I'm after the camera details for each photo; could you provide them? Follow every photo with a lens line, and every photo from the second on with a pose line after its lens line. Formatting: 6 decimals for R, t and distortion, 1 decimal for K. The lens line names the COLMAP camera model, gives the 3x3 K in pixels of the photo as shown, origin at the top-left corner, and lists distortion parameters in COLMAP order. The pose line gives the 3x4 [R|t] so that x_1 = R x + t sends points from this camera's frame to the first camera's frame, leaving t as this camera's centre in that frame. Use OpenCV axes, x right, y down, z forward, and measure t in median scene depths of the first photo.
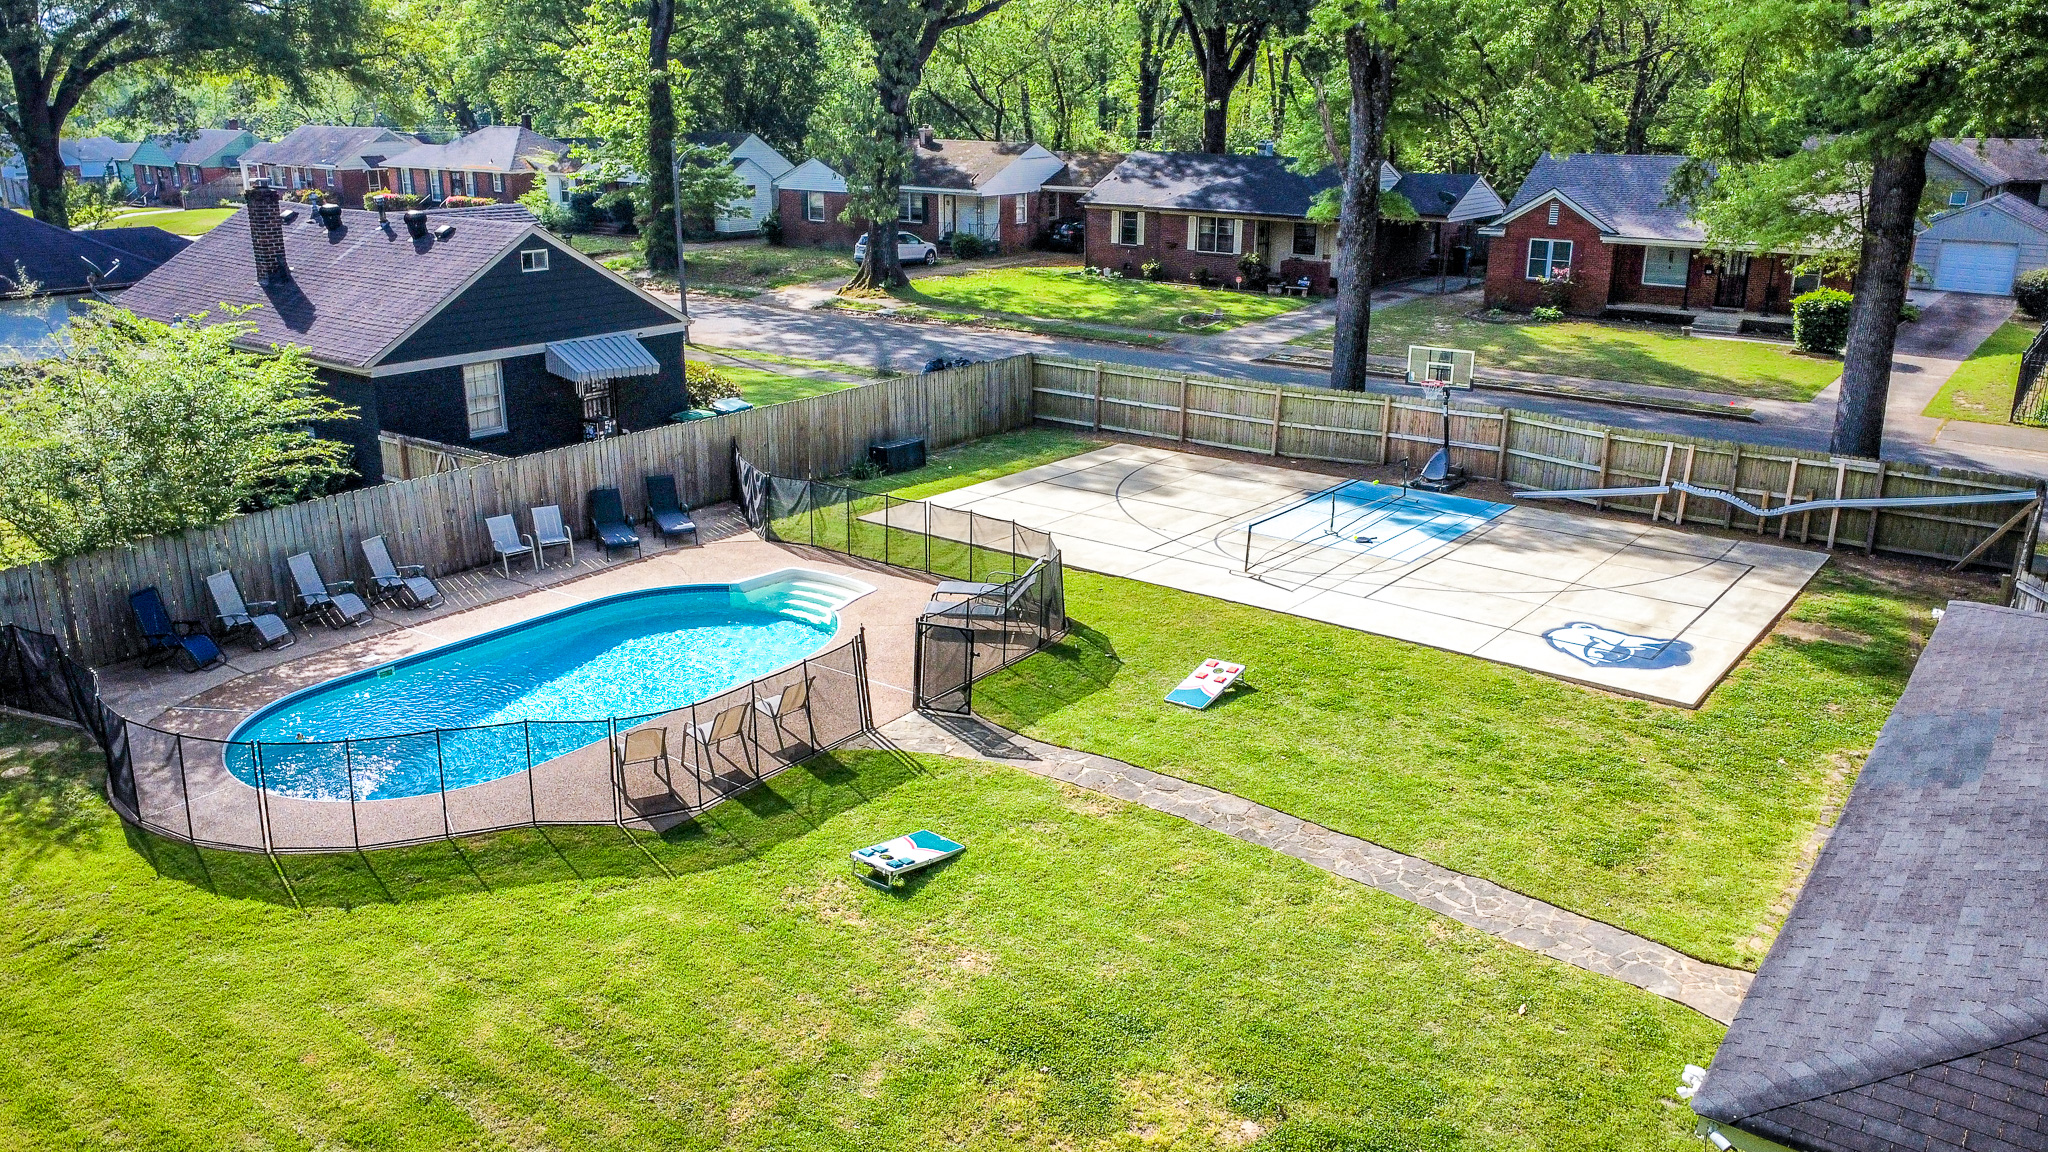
lens RADIAL K [[1539.2, 0, 1027.7], [0, 1539.2, 574.2], [0, 0, 1]] dist [0.002609, -0.003883]
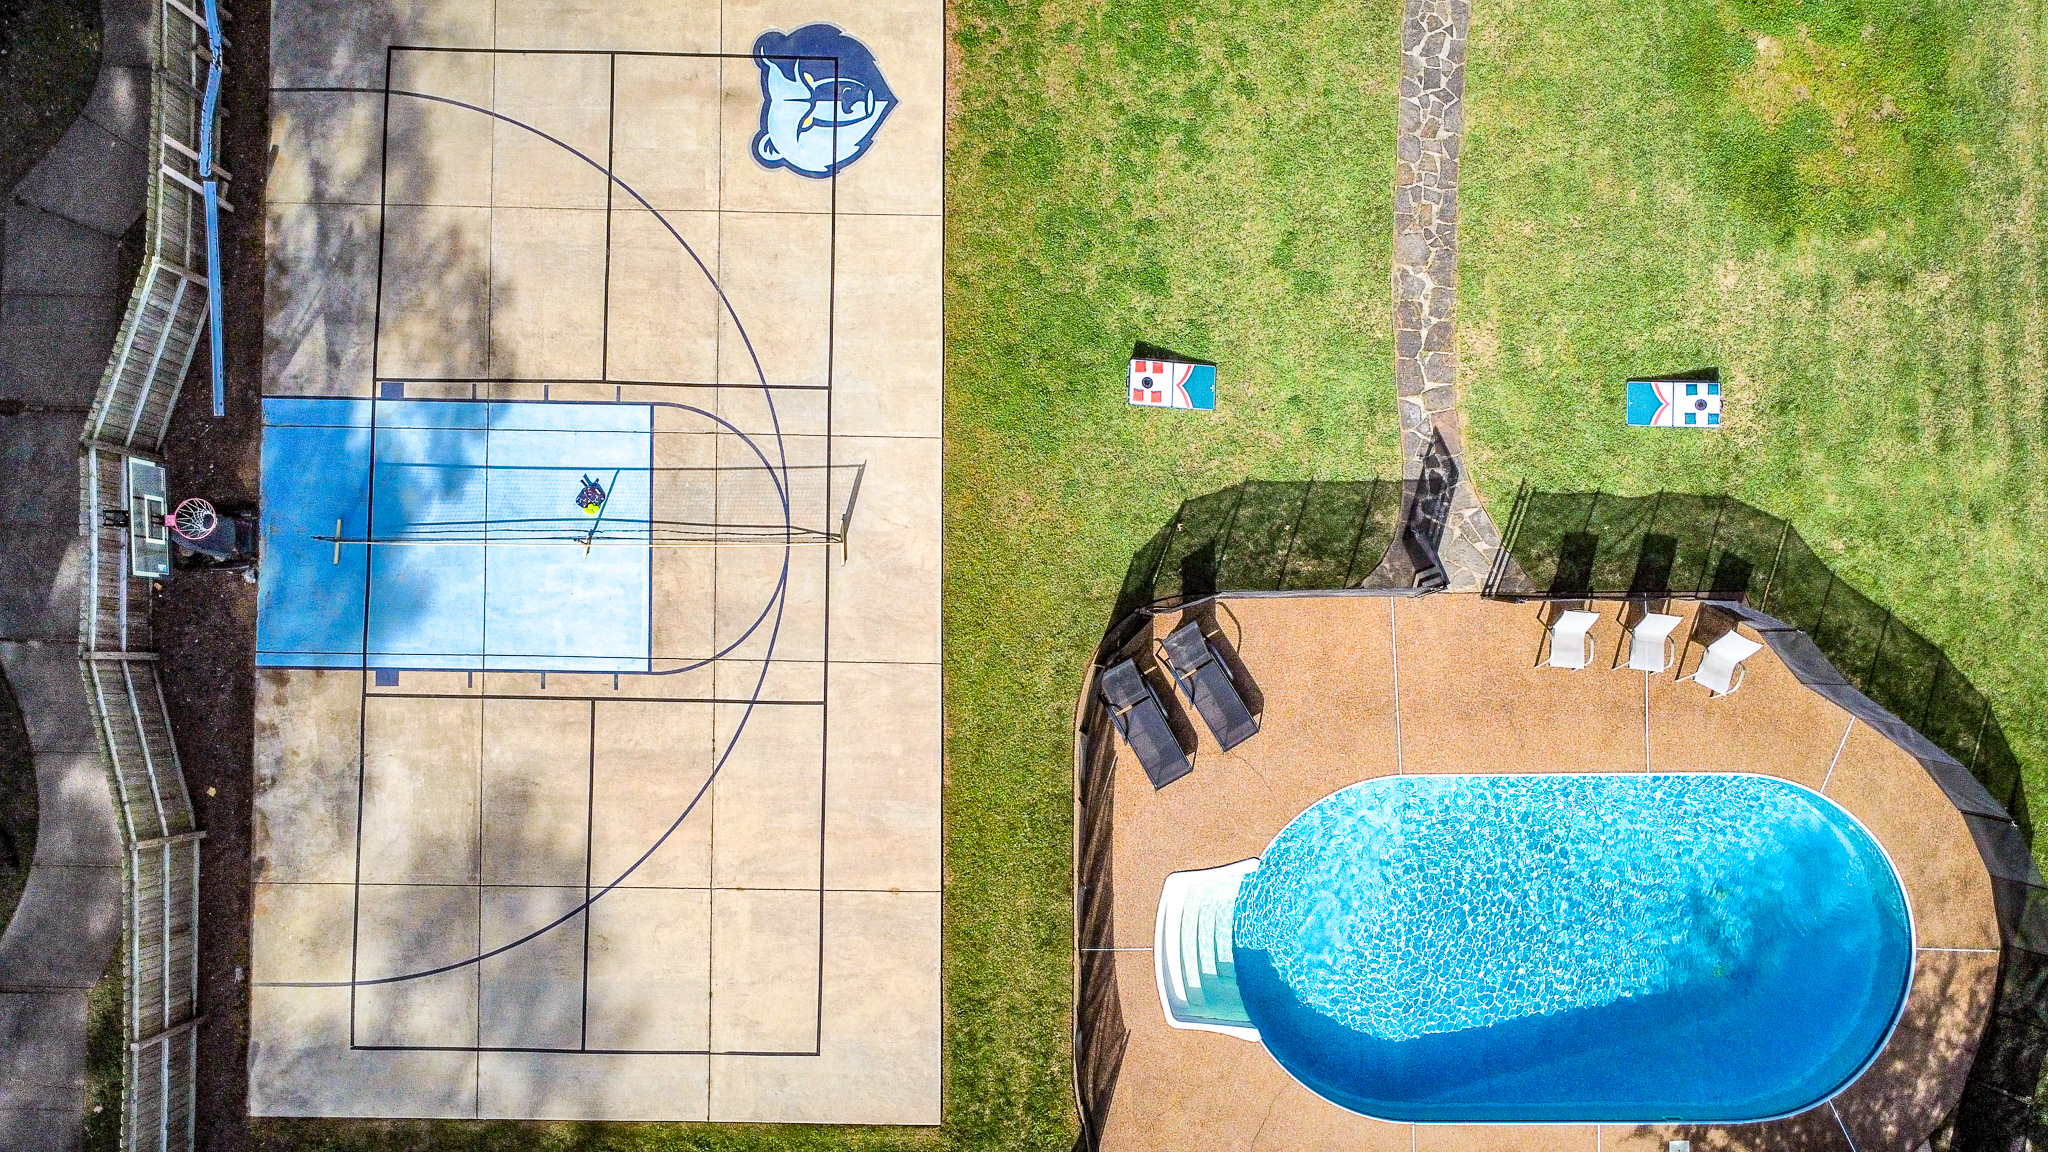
lens RADIAL K [[1536.6, 0, 1024.0], [0, 1536.6, 576.0], [0, 0, 1]] dist [0.007425, -0.001627]
pose [[-0.592060, -0.805549, 0.023587, 0.054559], [0.217529, -0.131561, 0.967147, -0.758026], [-0.775981, 0.577740, 0.253123, 0.750750]]
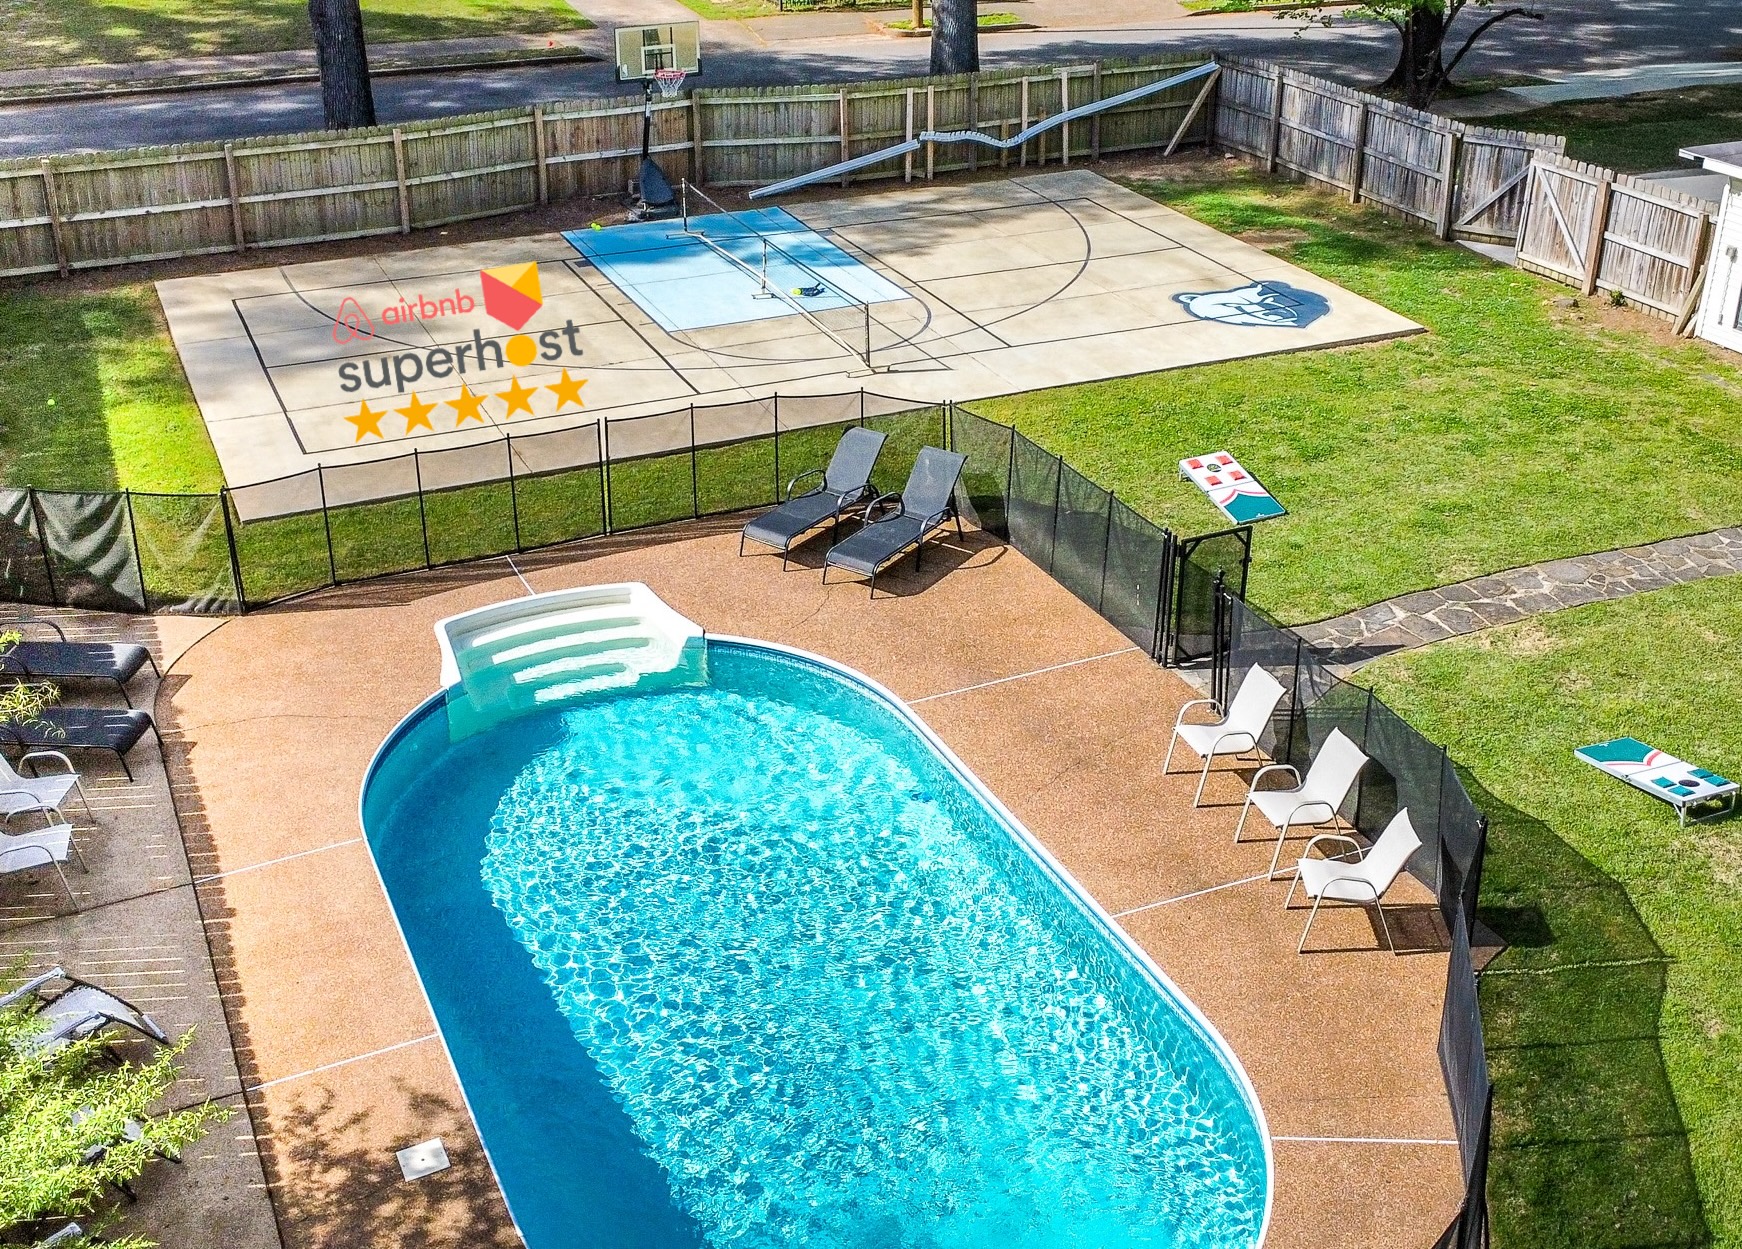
lens RADIAL K [[1928.0, 0, 904.2], [0, 1928.0, 533.1], [0, 0, 1]] dist [0.000909, 0.018216]
pose [[0.469715, -0.376544, 0.798488, -0.619187], [0.258031, 0.923537, 0.283725, -0.187151], [-0.844268, 0.072765, 0.530959, 0.515975]]
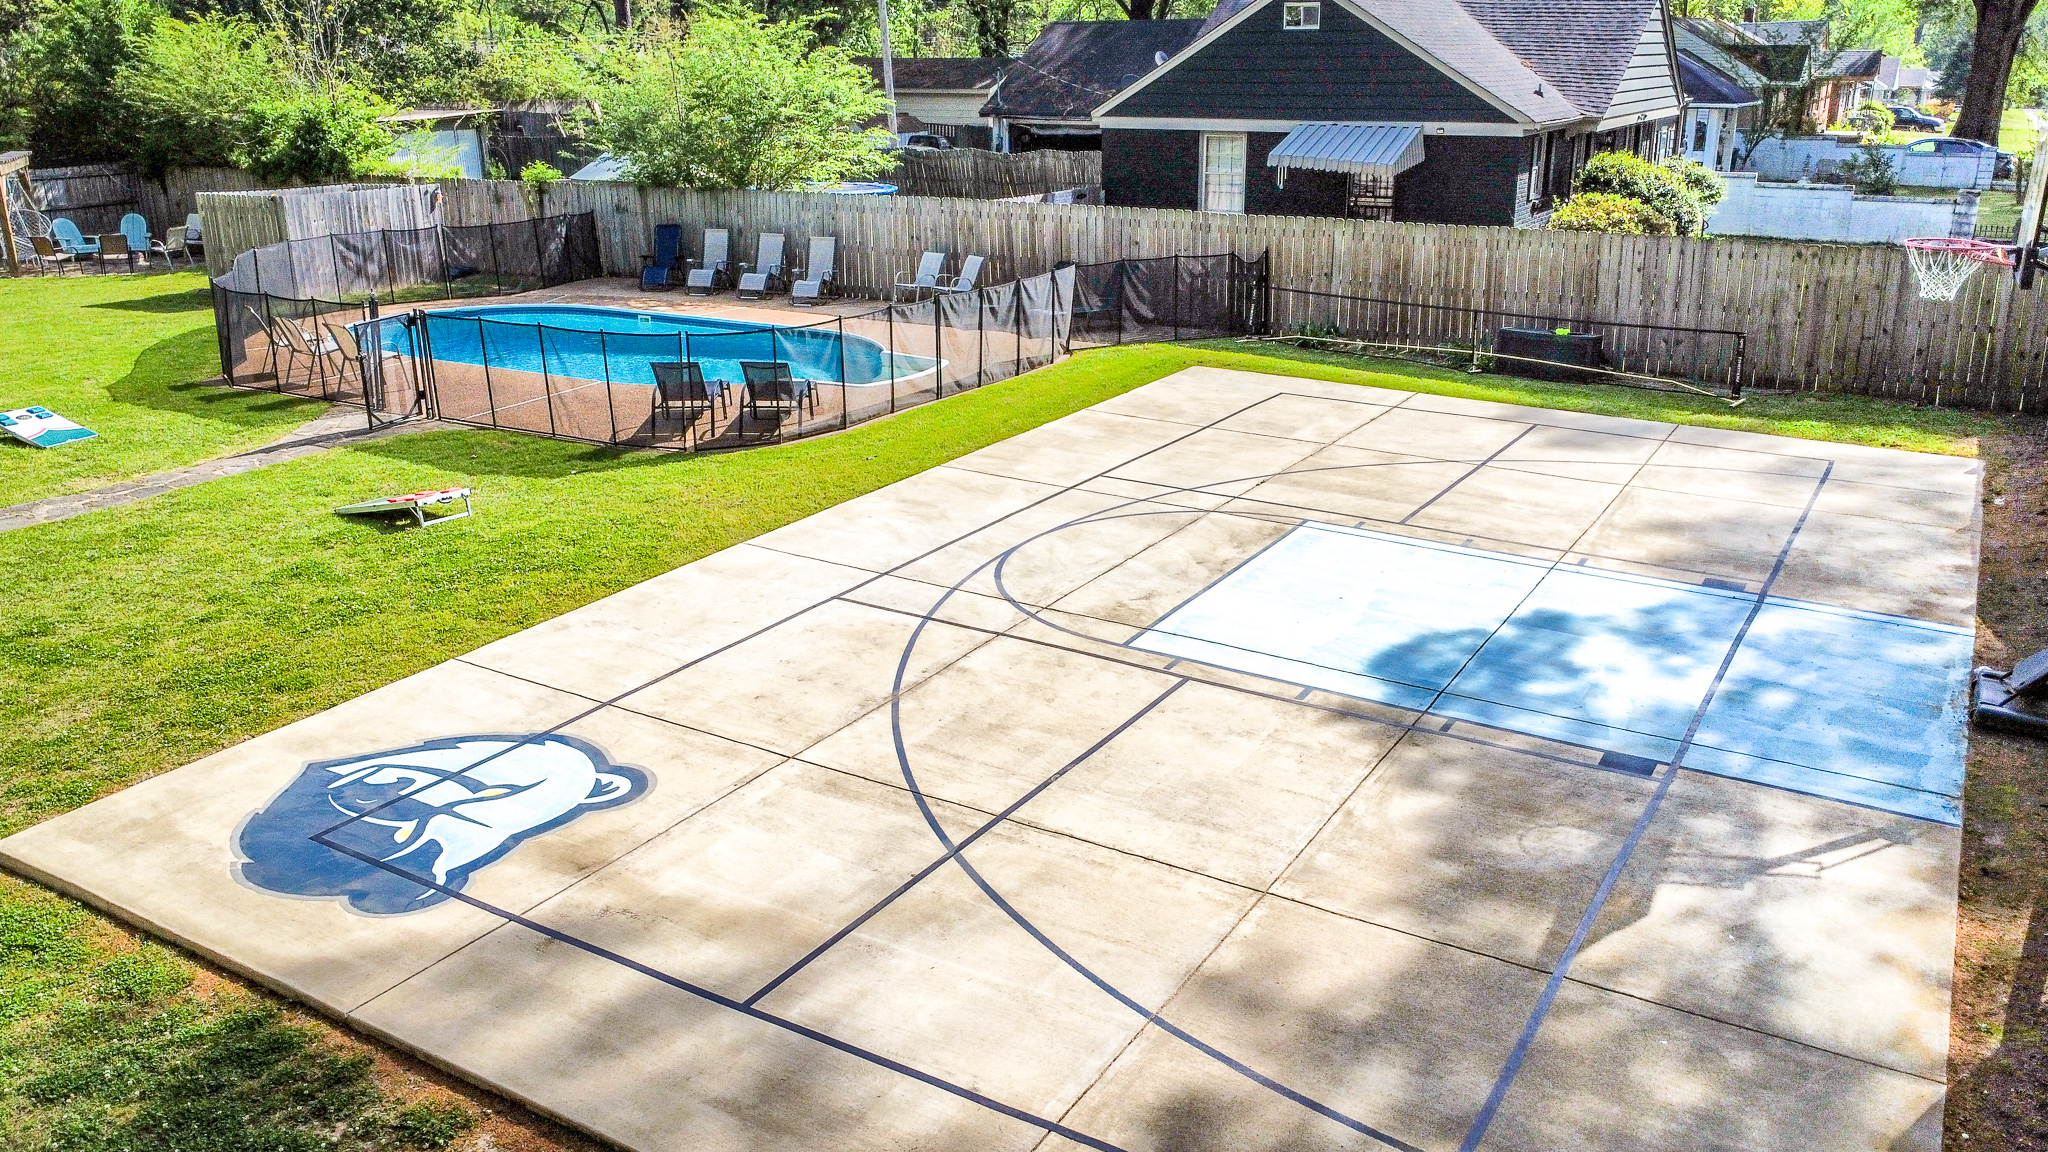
lens RADIAL K [[1588.5, 0, 1033.9], [0, 1588.5, 574.8], [0, 0, 1]] dist [0.000809, -0.000886]
pose [[0.101713, 0.304693, -0.947004, 0.669800], [-0.292698, 0.918971, 0.264236, -0.134822], [0.950780, 0.250310, 0.182654, 0.945462]]
